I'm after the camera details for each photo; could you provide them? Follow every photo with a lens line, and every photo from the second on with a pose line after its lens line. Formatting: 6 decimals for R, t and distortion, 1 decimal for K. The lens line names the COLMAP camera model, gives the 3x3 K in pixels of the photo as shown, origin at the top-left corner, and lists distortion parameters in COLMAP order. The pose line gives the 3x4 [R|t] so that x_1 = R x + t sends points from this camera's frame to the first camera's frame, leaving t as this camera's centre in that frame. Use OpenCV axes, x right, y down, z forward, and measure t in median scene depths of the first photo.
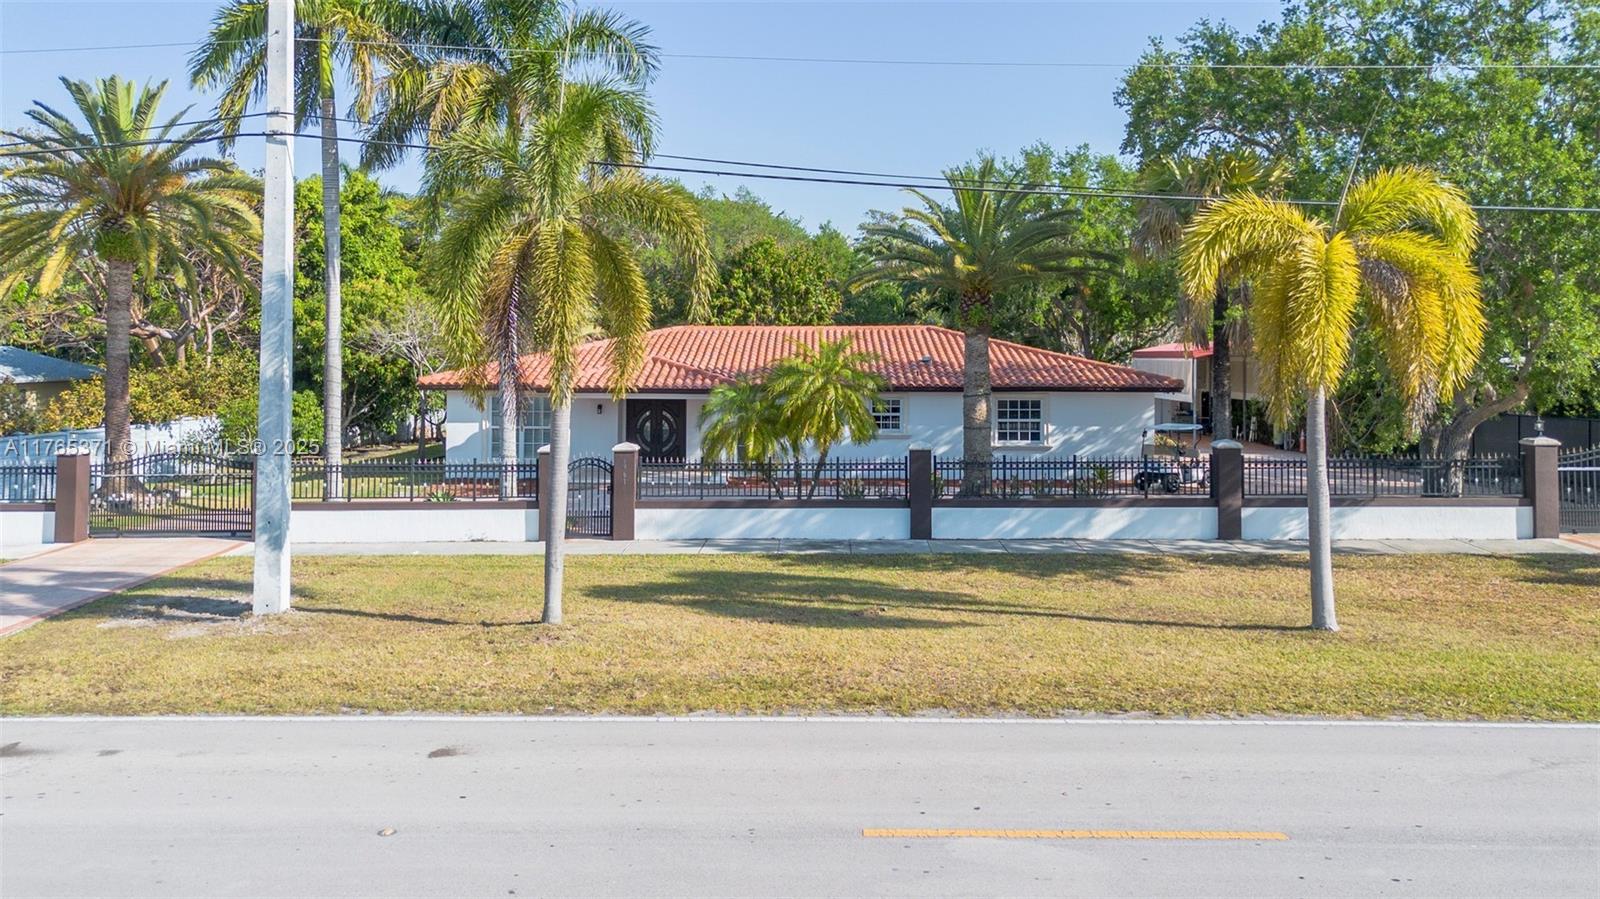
lens RADIAL K [[1255.1, 0, 765.2], [0, 1255.1, 450.2], [0, 0, 1]] dist [0.005947, 0.000547]
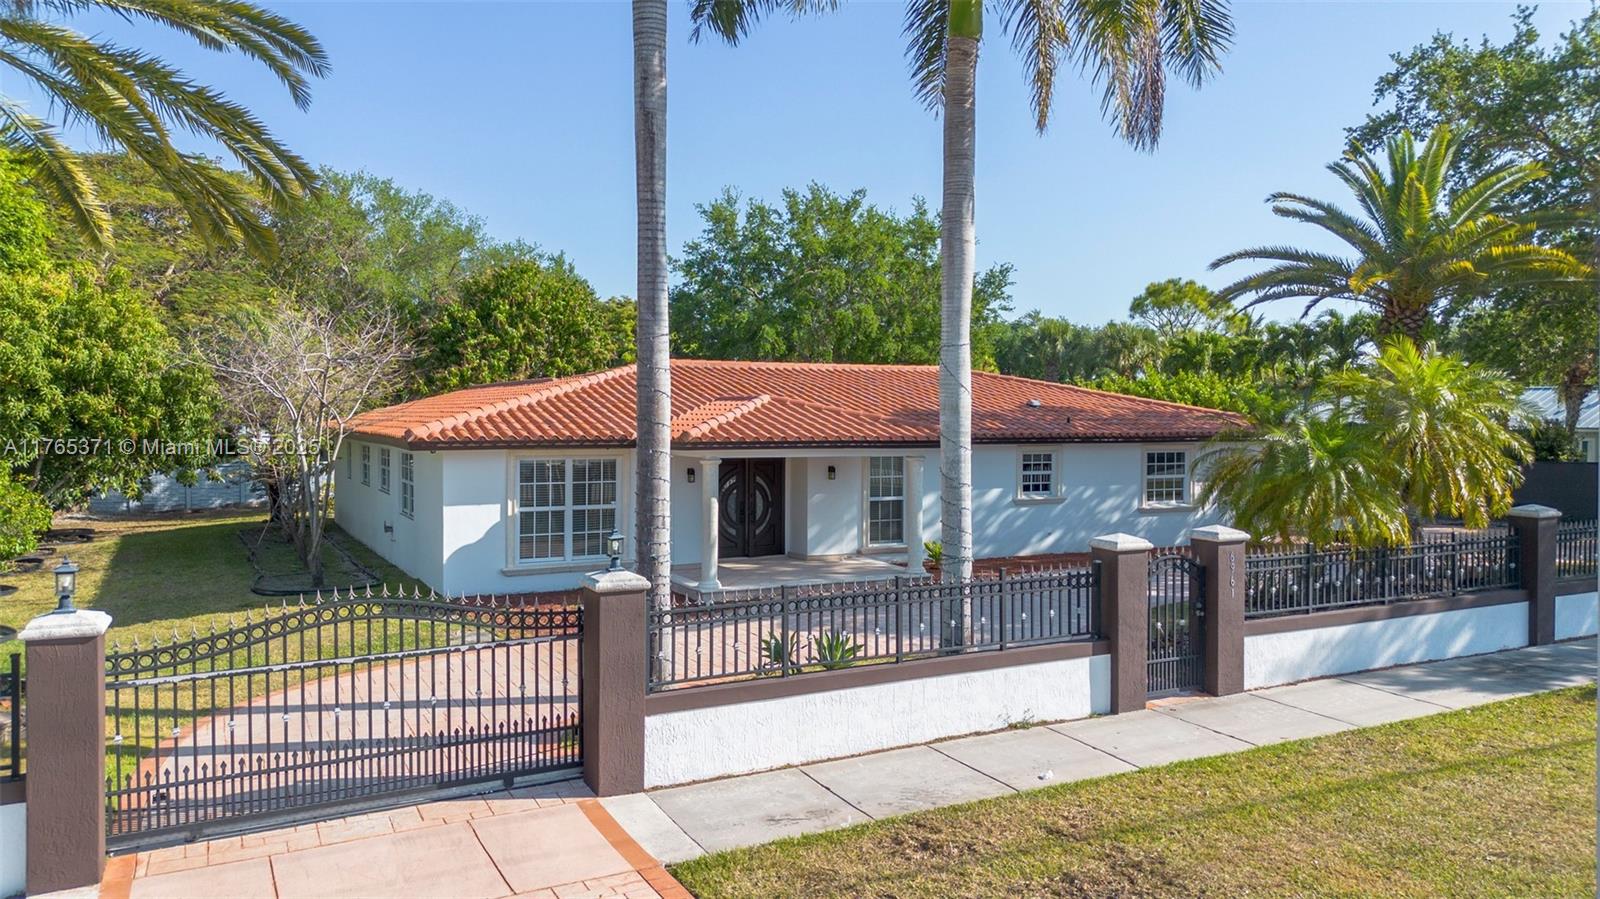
lens RADIAL K [[1149.6, 0, 800.0], [0, 1149.6, 449.5], [0, 0, 1]] dist [0.003725, 0.000362]
pose [[0.851841, -0.014423, 0.523602, -0.392253], [0.041300, 0.998358, -0.039690, -0.020631], [-0.522170, 0.055434, 0.851038, 0.459853]]
